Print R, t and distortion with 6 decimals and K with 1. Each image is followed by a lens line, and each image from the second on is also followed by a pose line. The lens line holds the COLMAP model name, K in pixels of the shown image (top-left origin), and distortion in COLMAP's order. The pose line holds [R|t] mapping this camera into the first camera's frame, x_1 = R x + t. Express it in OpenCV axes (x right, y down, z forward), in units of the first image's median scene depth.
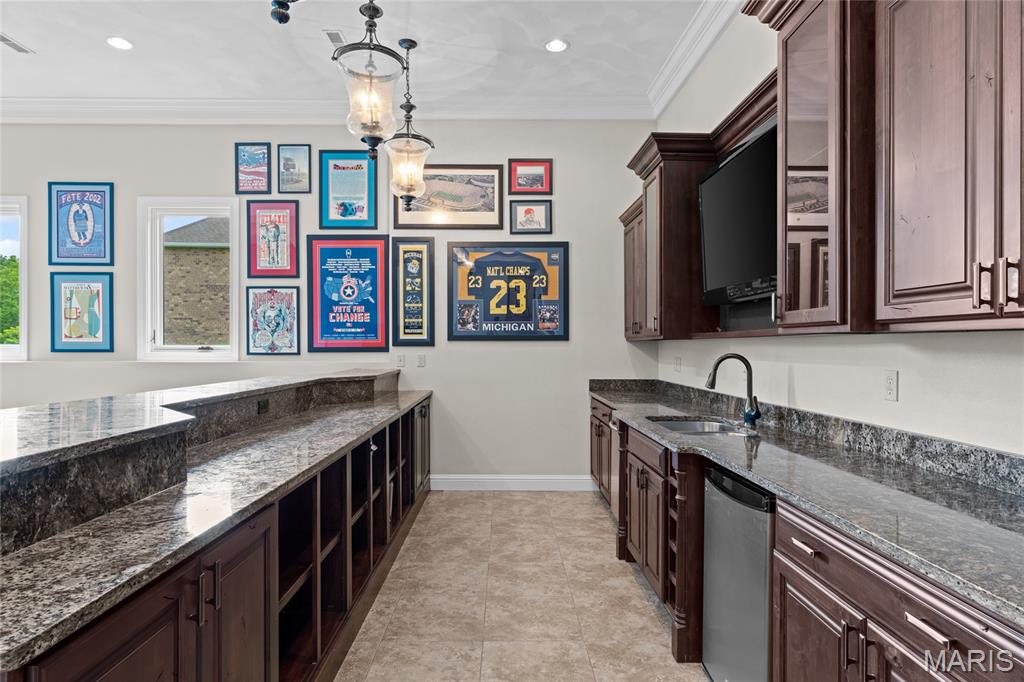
lens RADIAL K [[557.8, 0, 506.1], [0, 557.8, 338.7], [0, 0, 1]] dist [-0.000297, -0.000641]
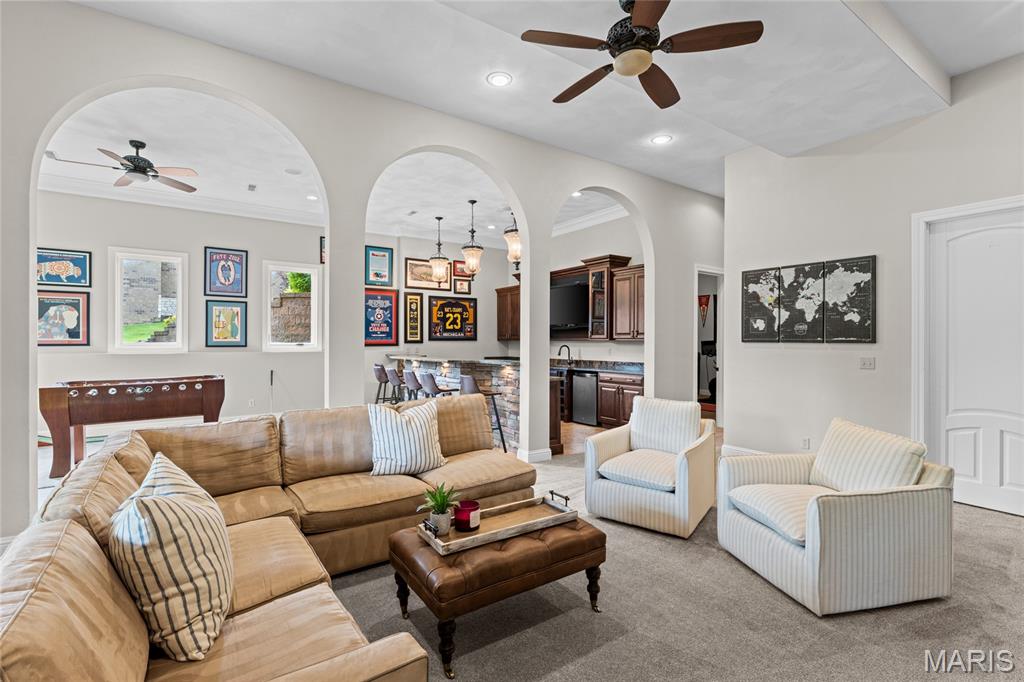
lens RADIAL K [[472.3, 0, 503.6], [0, 472.3, 340.2], [0, 0, 1]] dist [-0.002845, -0.000268]
pose [[0.835981, 0.000934, 0.548757, -0.875032], [-0.005882, 0.999956, 0.007258, -0.013437], [-0.548727, -0.009295, 0.835950, -0.712540]]
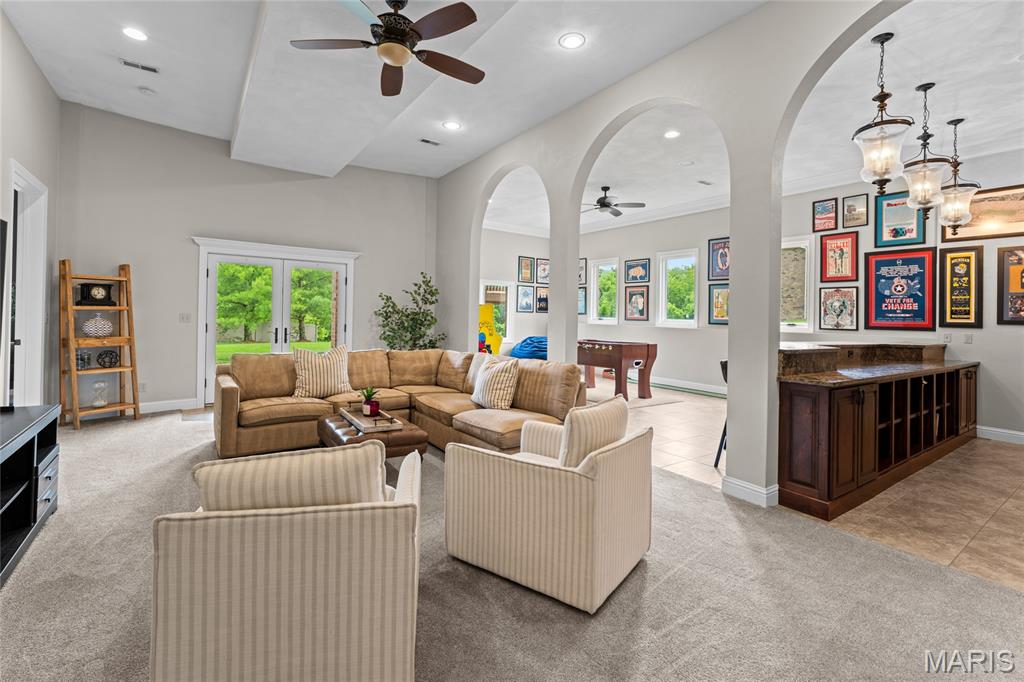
lens RADIAL K [[441.7, 0, 513.6], [0, 441.7, 310.6], [0, 0, 1]] dist [-0.001627, -0.000686]
pose [[0.567037, 0.004657, -0.823679, 0.099605], [-0.018722, 0.999799, -0.007236, 0.000234], [0.823479, 0.019525, 0.567010, -0.498374]]
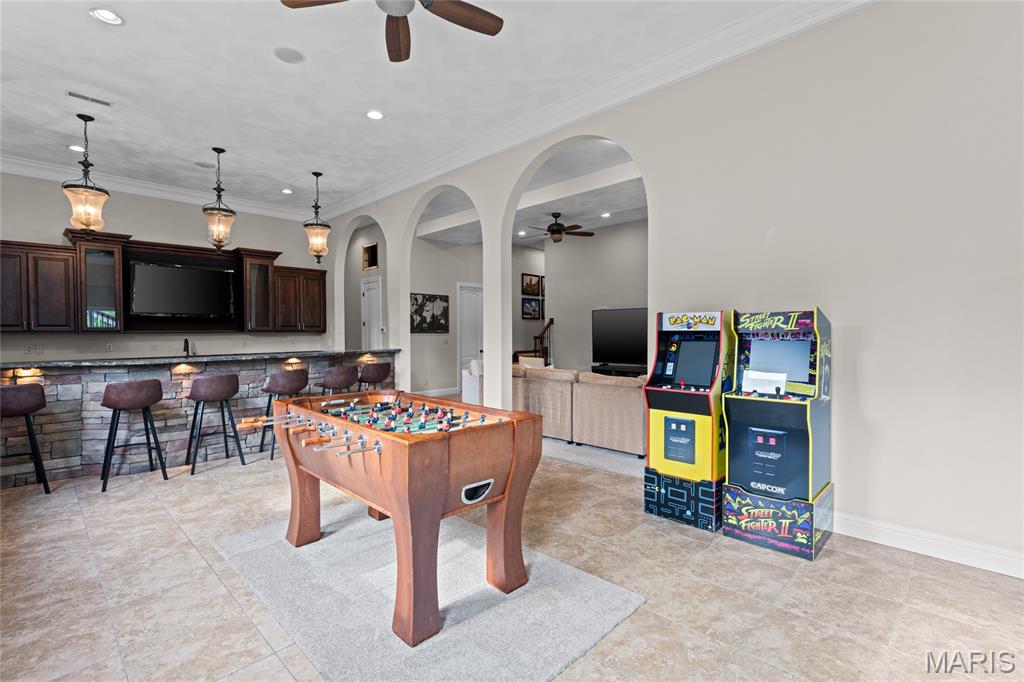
lens RADIAL K [[472.3, 0, 495.4], [0, 472.3, 343.4], [0, 0, 1]] dist [-0.002845, -0.000268]
pose [[-0.691137, -0.012318, 0.722618, -1.451502], [-0.001046, 0.999871, 0.016044, 0.006902], [-0.722723, 0.010333, -0.691061, 0.901964]]
